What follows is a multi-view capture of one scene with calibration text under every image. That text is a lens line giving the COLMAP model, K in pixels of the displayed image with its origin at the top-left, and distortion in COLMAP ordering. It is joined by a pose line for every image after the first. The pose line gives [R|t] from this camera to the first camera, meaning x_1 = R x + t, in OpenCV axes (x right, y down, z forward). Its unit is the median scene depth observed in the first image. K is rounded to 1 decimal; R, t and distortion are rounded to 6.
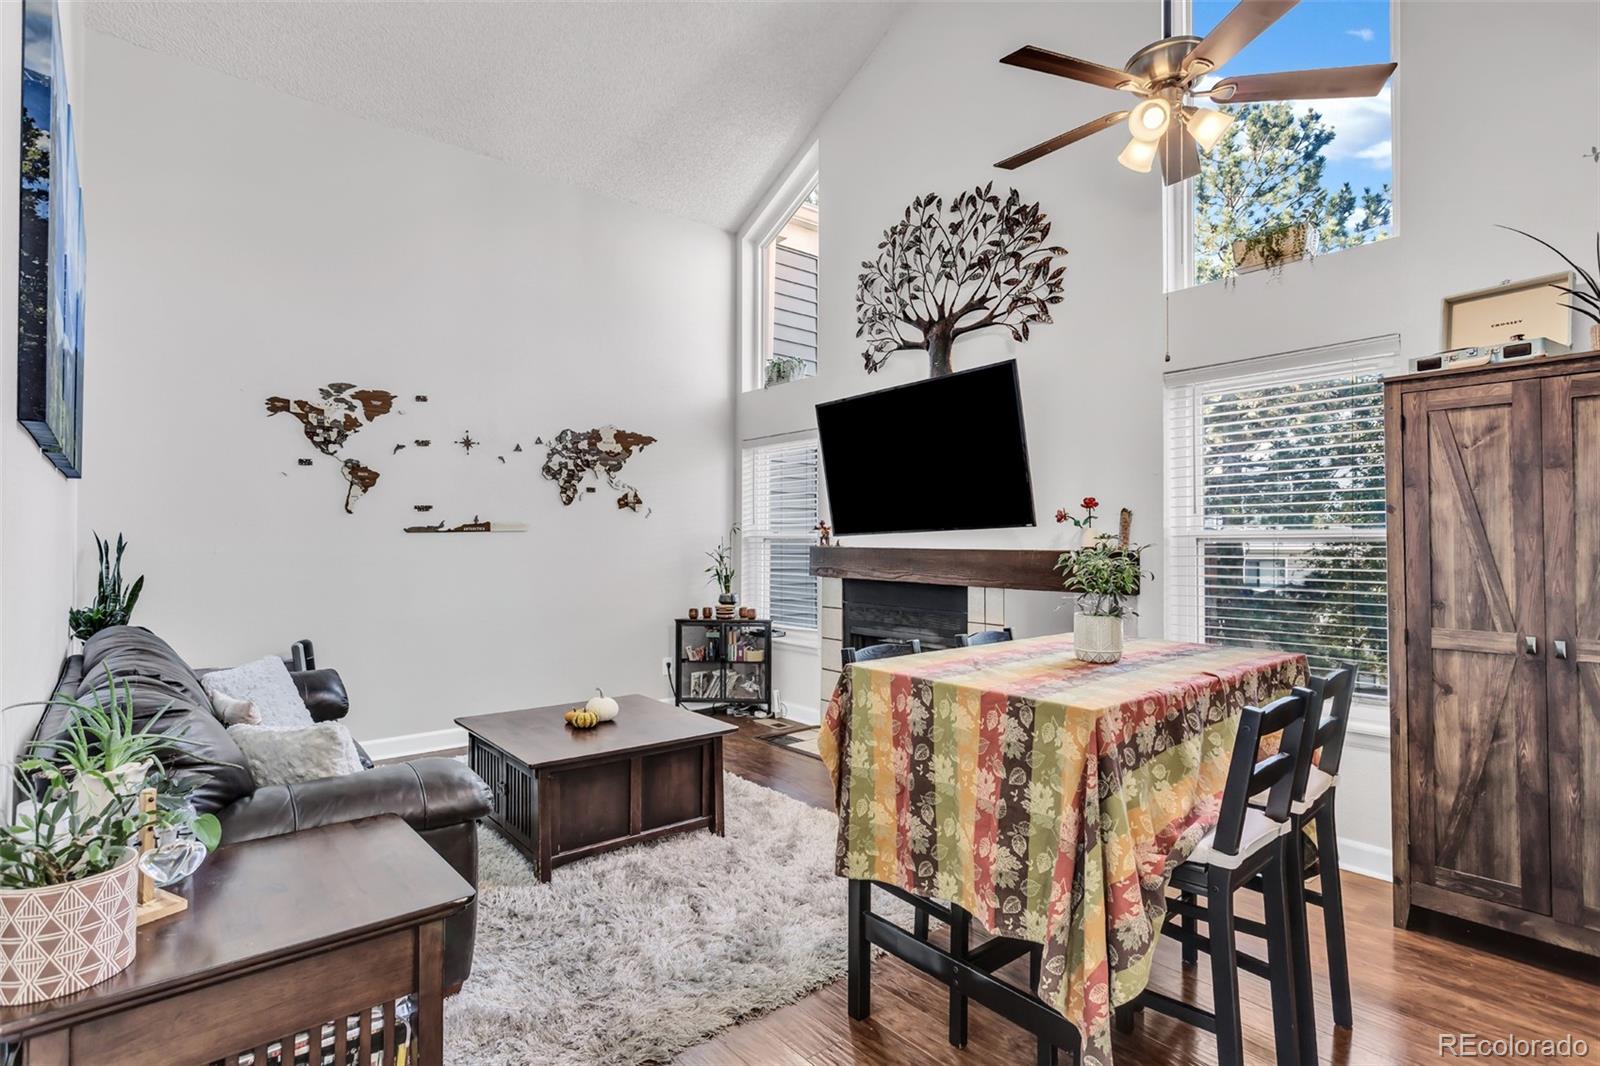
lens RADIAL K [[805.4, 0, 799.8], [0, 805.4, 531.6], [0, 0, 1]] dist [-0.003437, 0.002323]
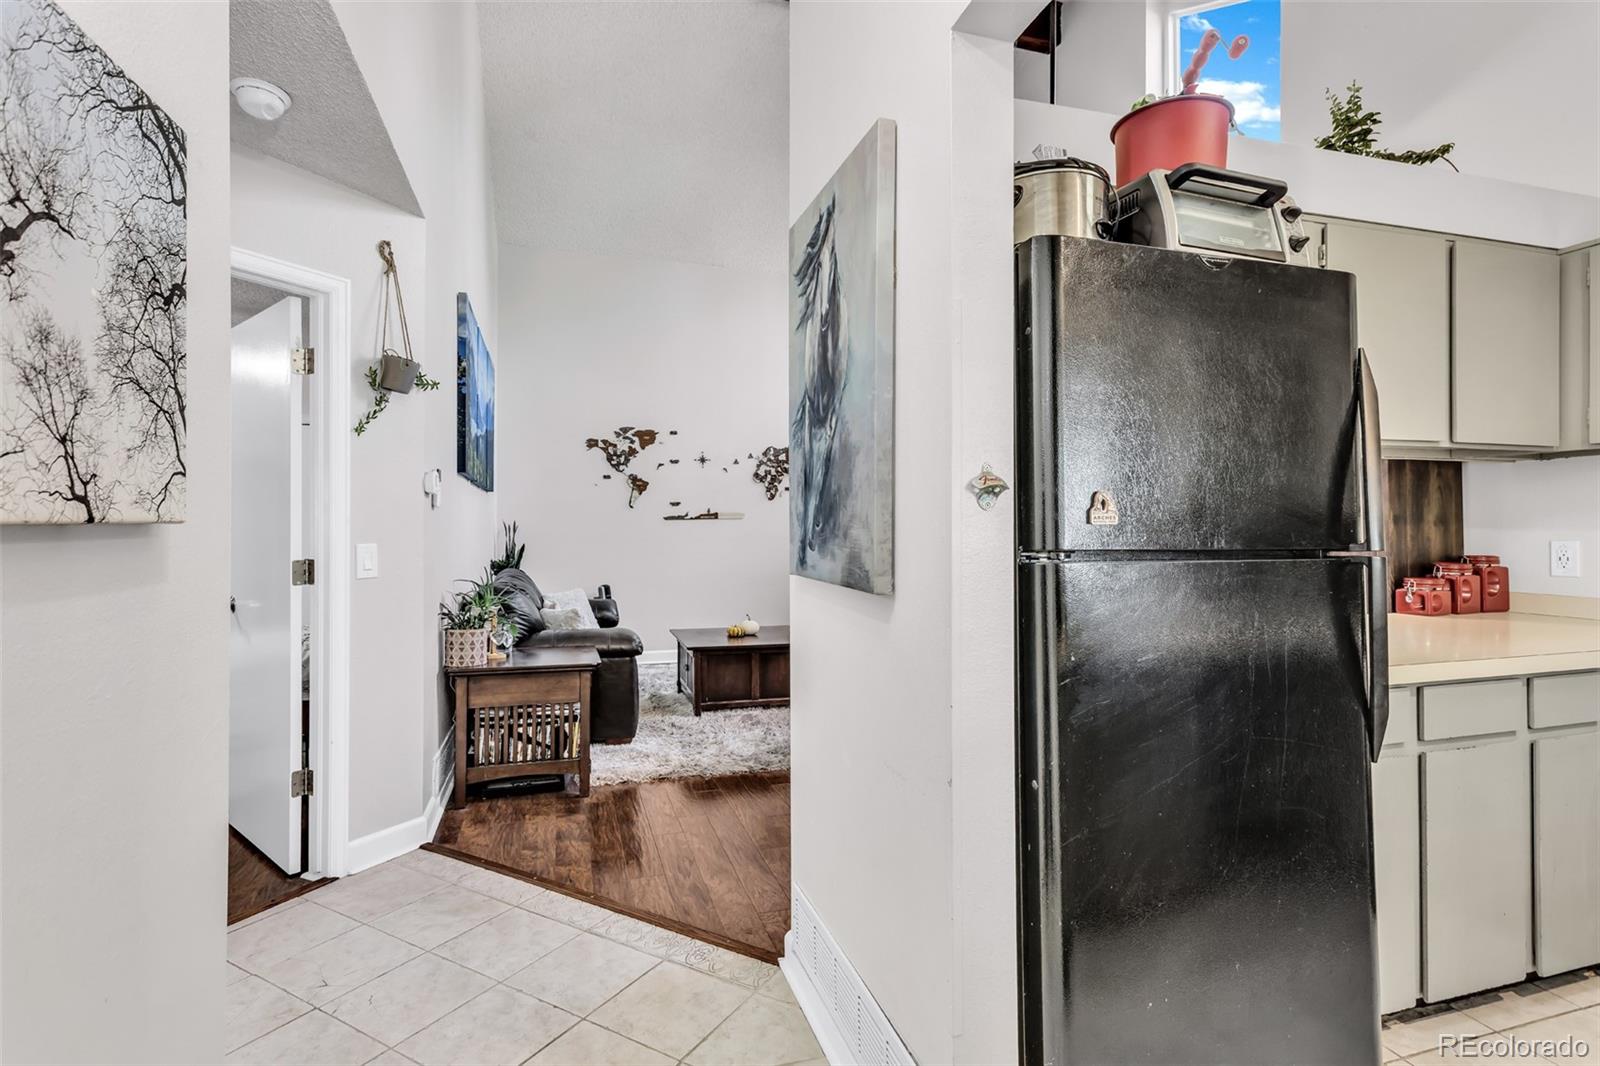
lens RADIAL K [[805.4, 0, 803.3], [0, 805.4, 528.7], [0, 0, 1]] dist [-0.003437, 0.002323]
pose [[0.919428, -0.004185, -0.393235, 0.390411], [0.006718, 0.999965, 0.005065, 0.013157], [0.393200, -0.007299, 0.919424, -0.345305]]
